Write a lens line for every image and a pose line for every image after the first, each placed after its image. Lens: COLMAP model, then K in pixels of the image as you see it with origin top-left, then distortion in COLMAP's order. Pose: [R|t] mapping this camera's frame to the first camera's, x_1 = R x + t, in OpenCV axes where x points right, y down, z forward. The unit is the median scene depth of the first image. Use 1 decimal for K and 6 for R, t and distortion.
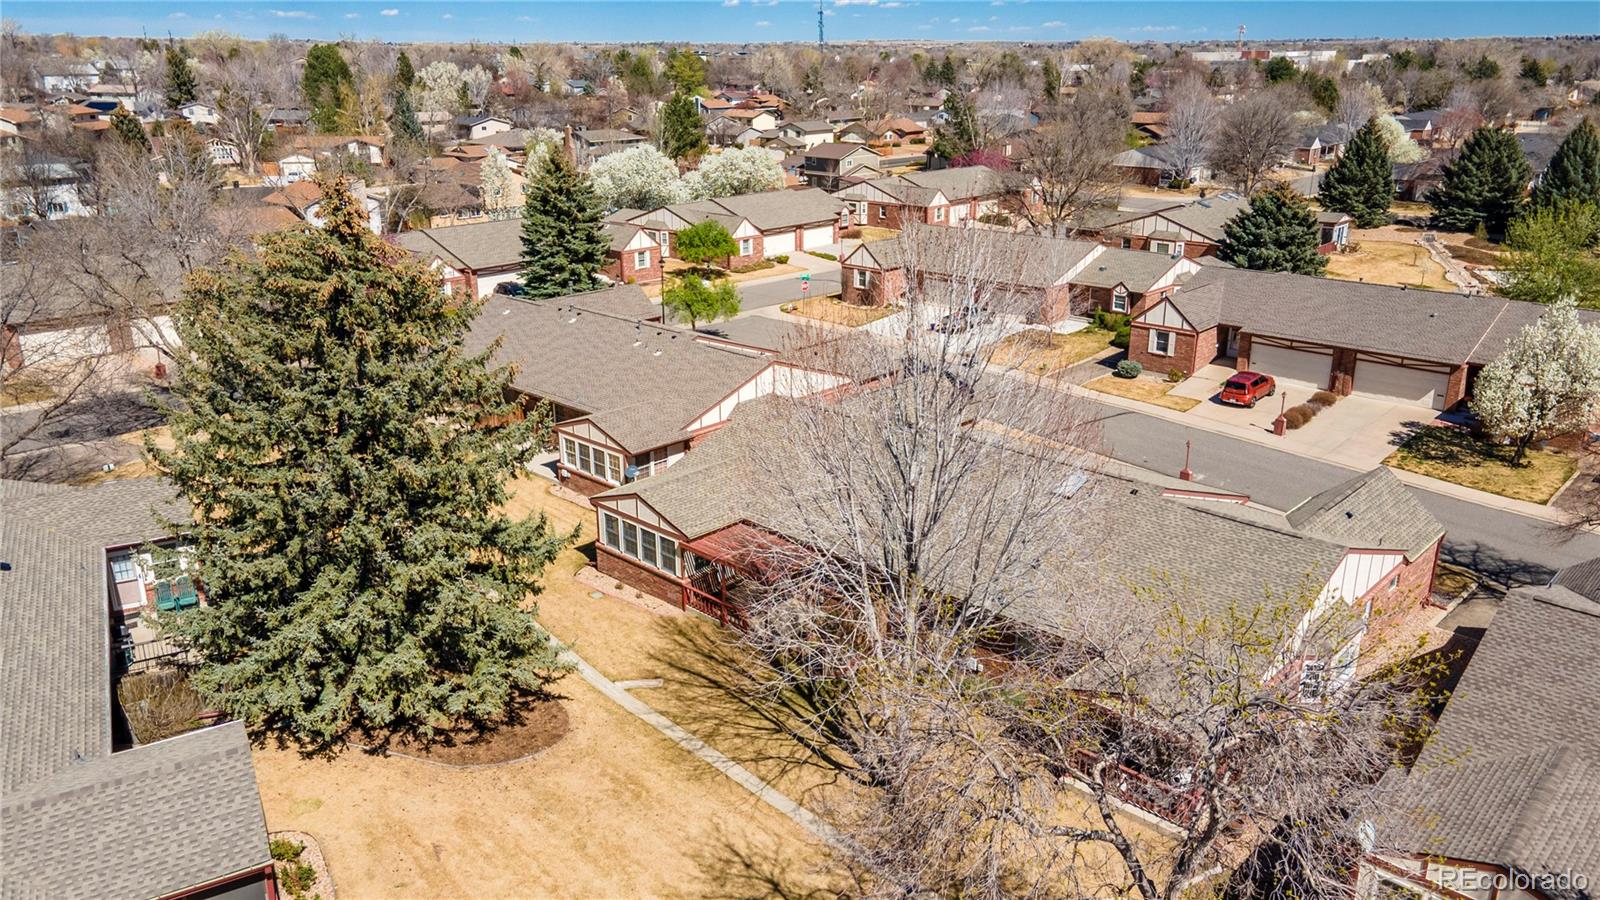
lens RADIAL K [[1144.4, 0, 773.9], [0, 1144.4, 419.9], [0, 0, 1]] dist [0.036783, 0.002526]
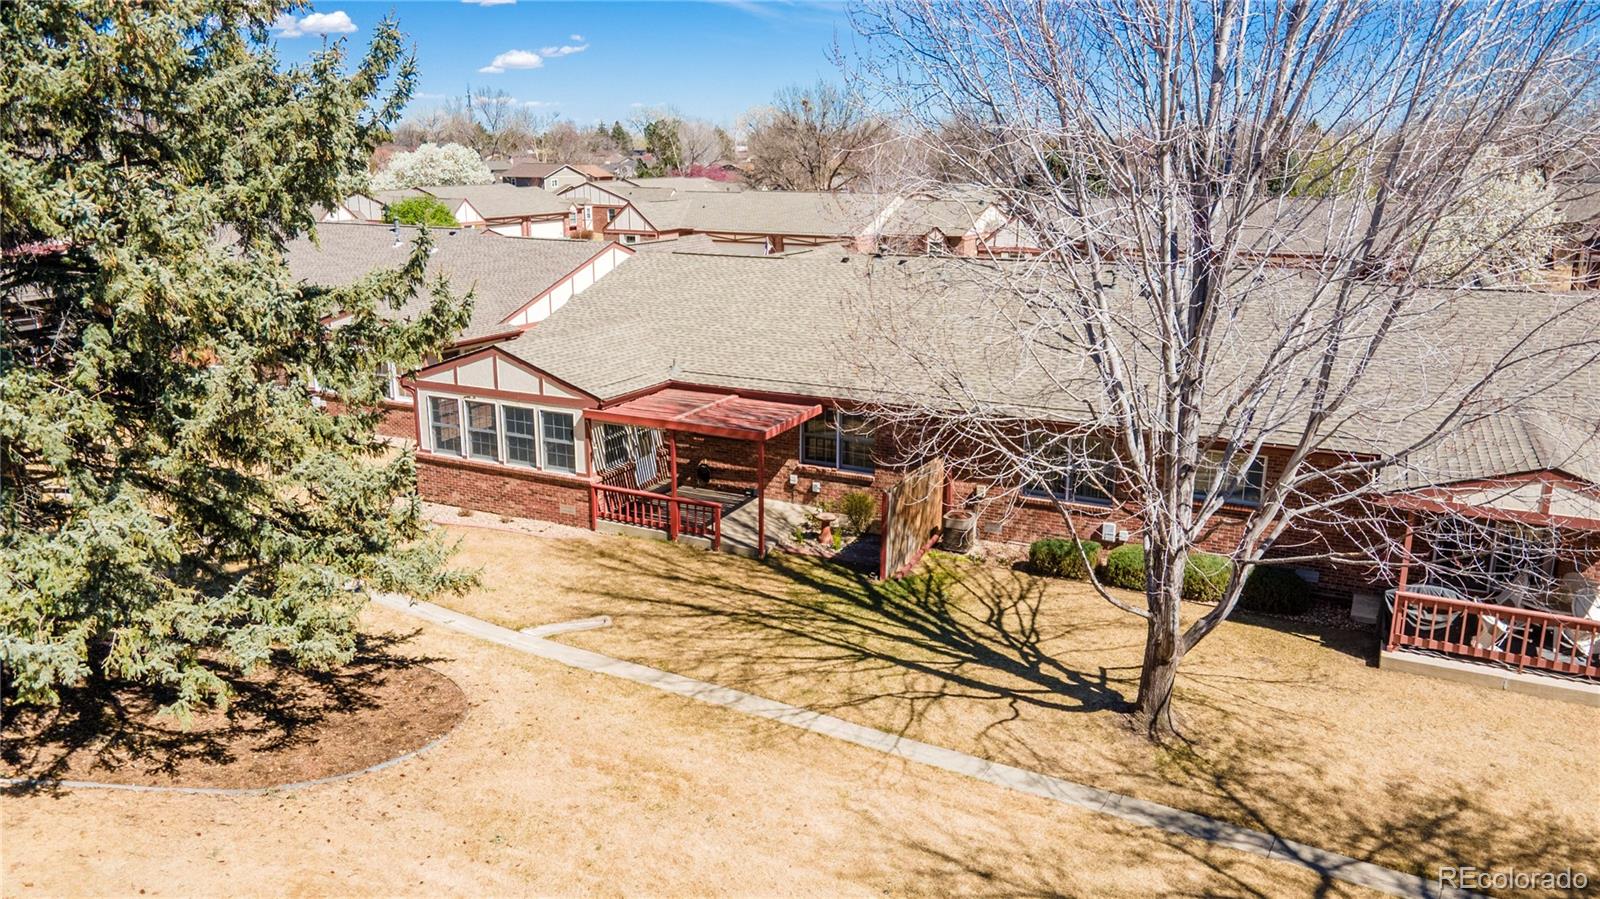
lens RADIAL K [[1184.4, 0, 800.0], [0, 1184.4, 449.5], [0, 0, 1]] dist [0.073899, 0.003470]
pose [[0.959917, -0.067848, 0.271947, -0.161864], [0.075675, 0.996963, -0.018384, 0.164478], [-0.269874, 0.038227, 0.962137, 0.411571]]
